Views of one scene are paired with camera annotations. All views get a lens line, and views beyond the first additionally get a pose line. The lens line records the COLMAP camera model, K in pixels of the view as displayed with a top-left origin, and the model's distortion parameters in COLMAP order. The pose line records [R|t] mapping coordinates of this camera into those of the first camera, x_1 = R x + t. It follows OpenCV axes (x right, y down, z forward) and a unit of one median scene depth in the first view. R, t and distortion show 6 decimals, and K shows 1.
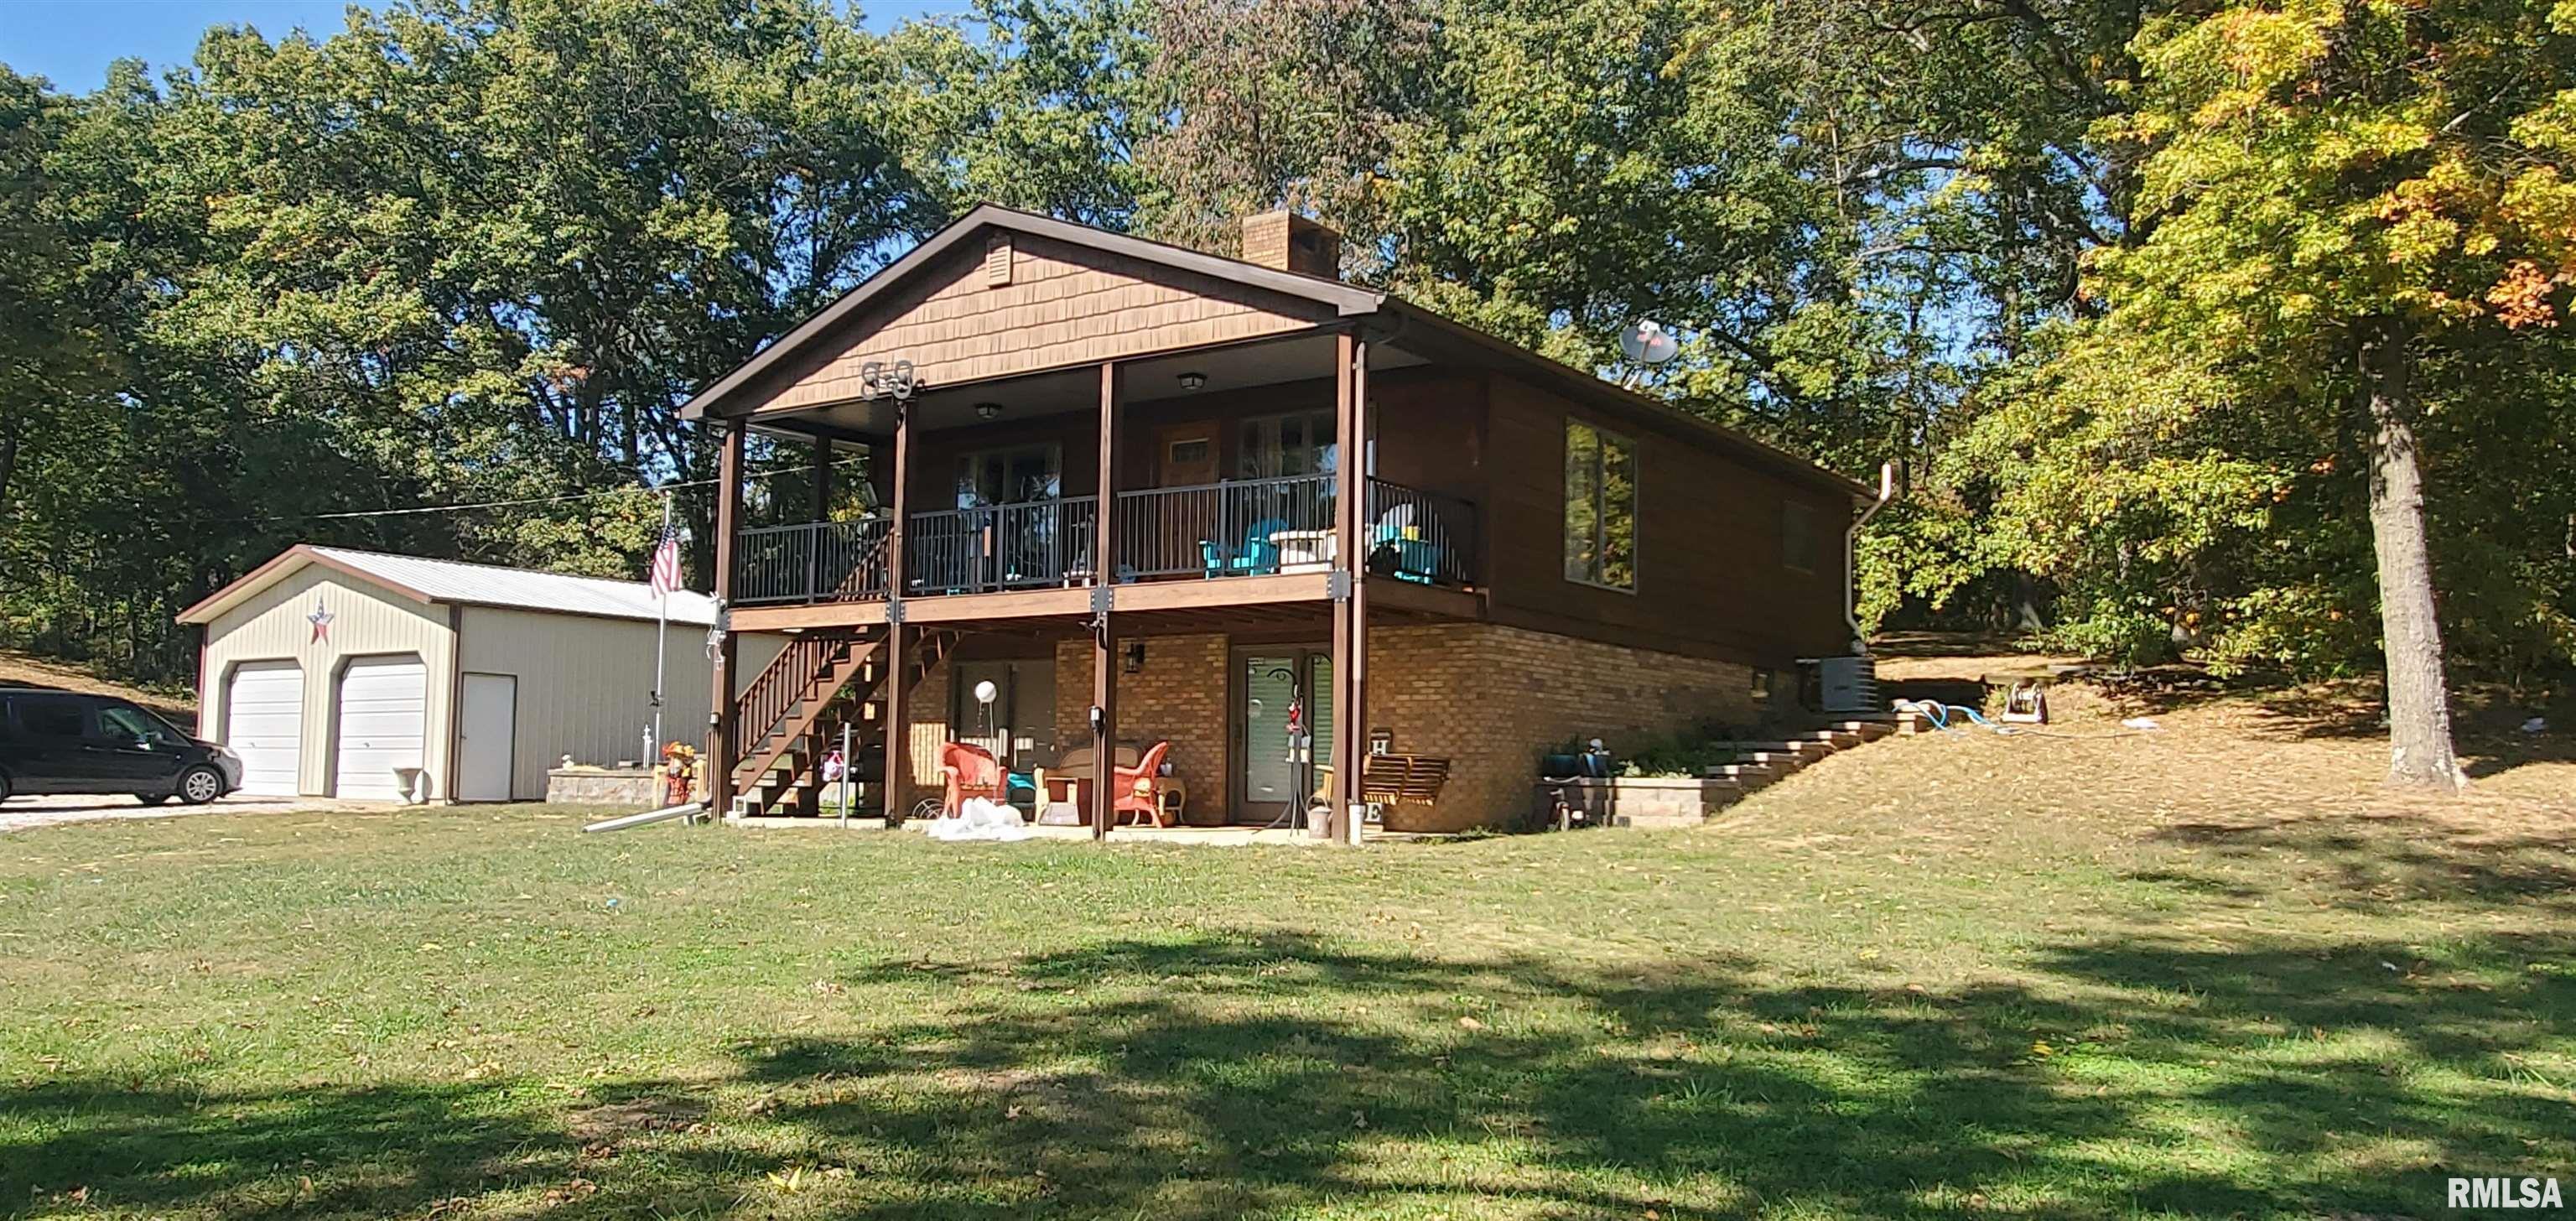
lens RADIAL K [[1897.1, 0, 1226.7], [0, 1897.1, 661.8], [0, 0, 1]] dist [0.003637, 0.002782]
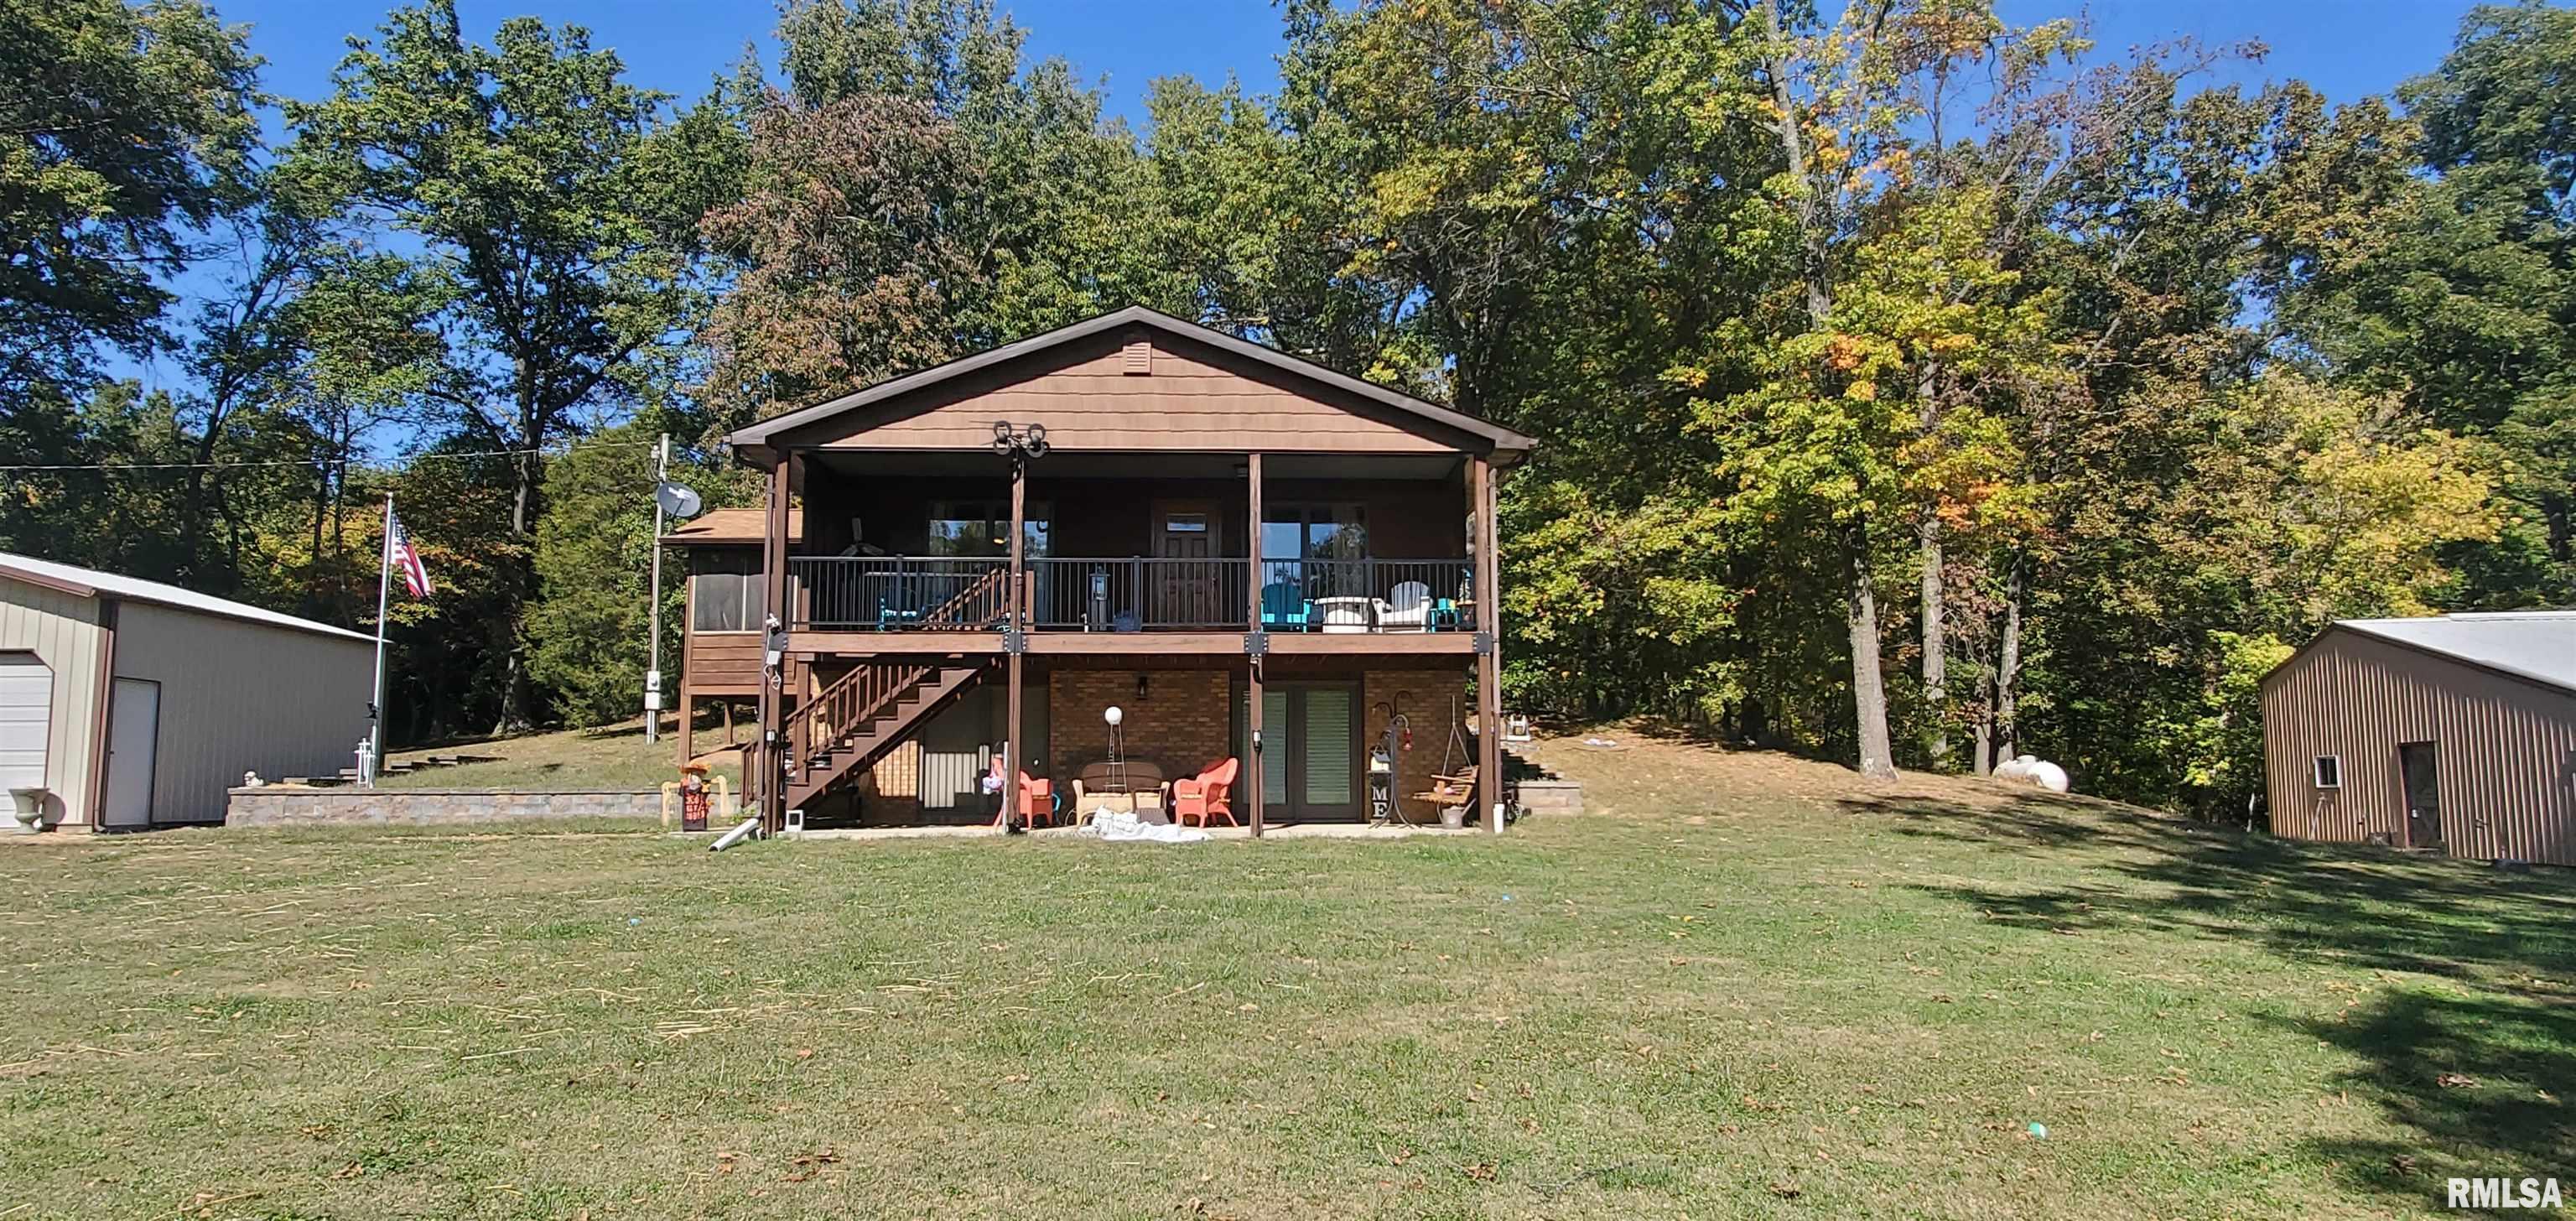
lens RADIAL K [[1597.0, 0, 1210.0], [0, 1597.0, 663.0], [0, 0, 1]] dist [0.004785, 0.001341]
pose [[0.788725, 0.032855, 0.613867, -0.540928], [-0.025487, 0.999460, -0.020745, 0.001834], [-0.614217, 0.000716, 0.789137, 0.142535]]
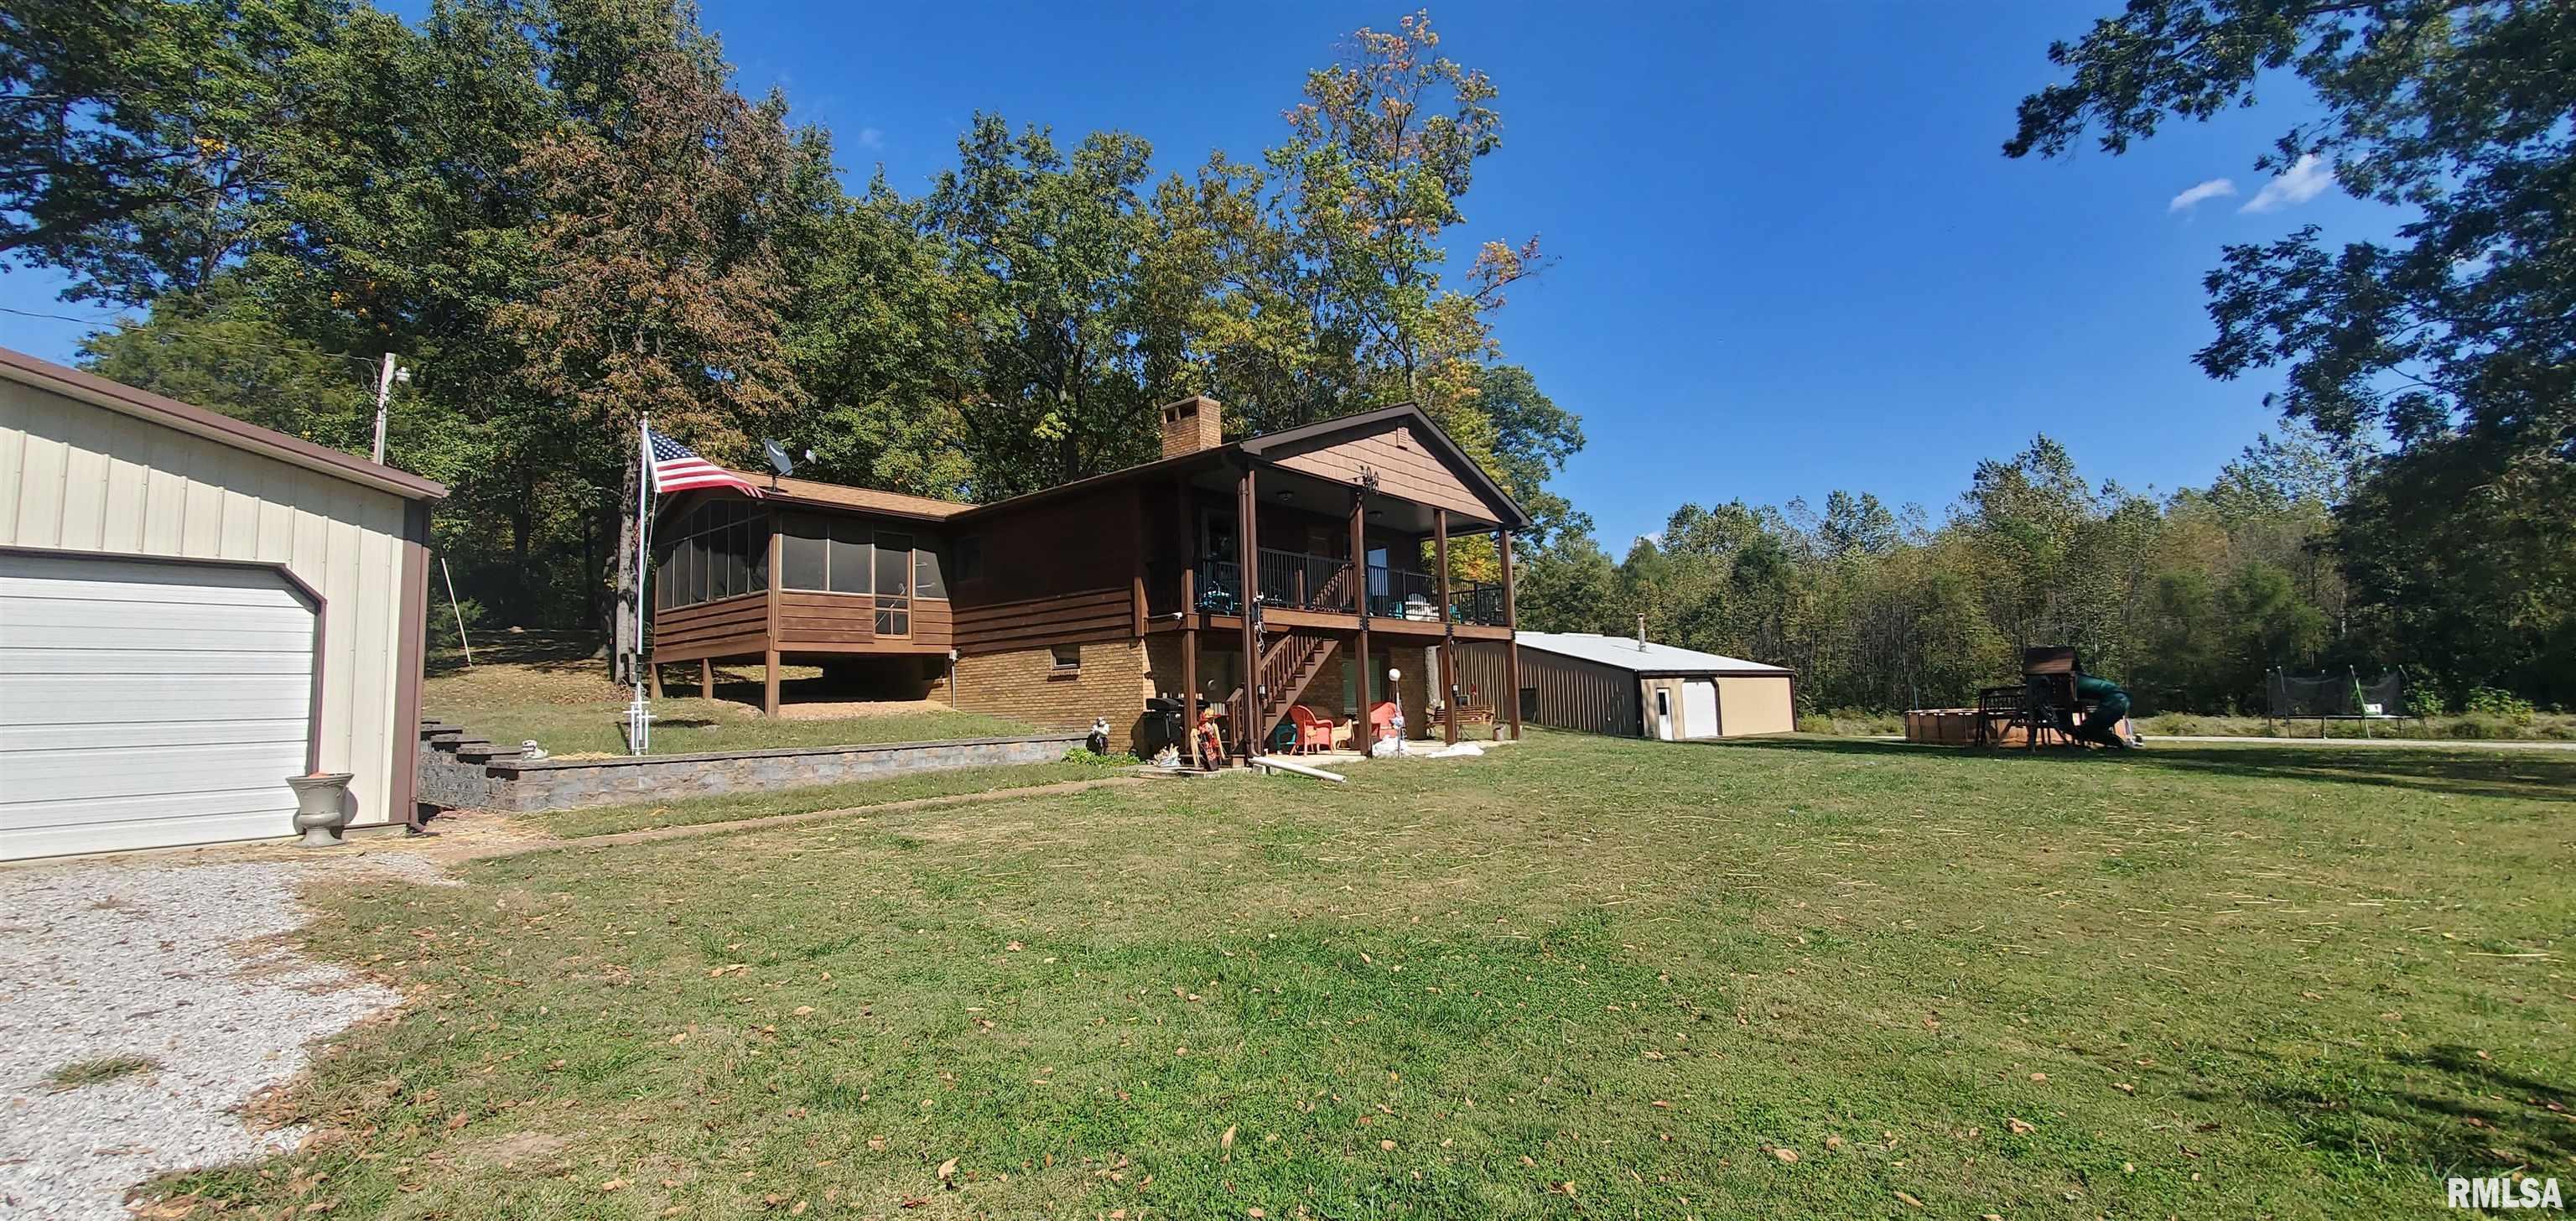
lens RADIAL K [[1063.1, 0, 1275.9], [0, 1063.1, 604.8], [0, 0, 1]] dist [0.000705, -0.000027]
pose [[0.040675, 0.080227, 0.995946, -0.868506], [-0.031393, 0.996382, -0.078980, 0.025430], [-0.998679, -0.028053, 0.043046, 0.837643]]
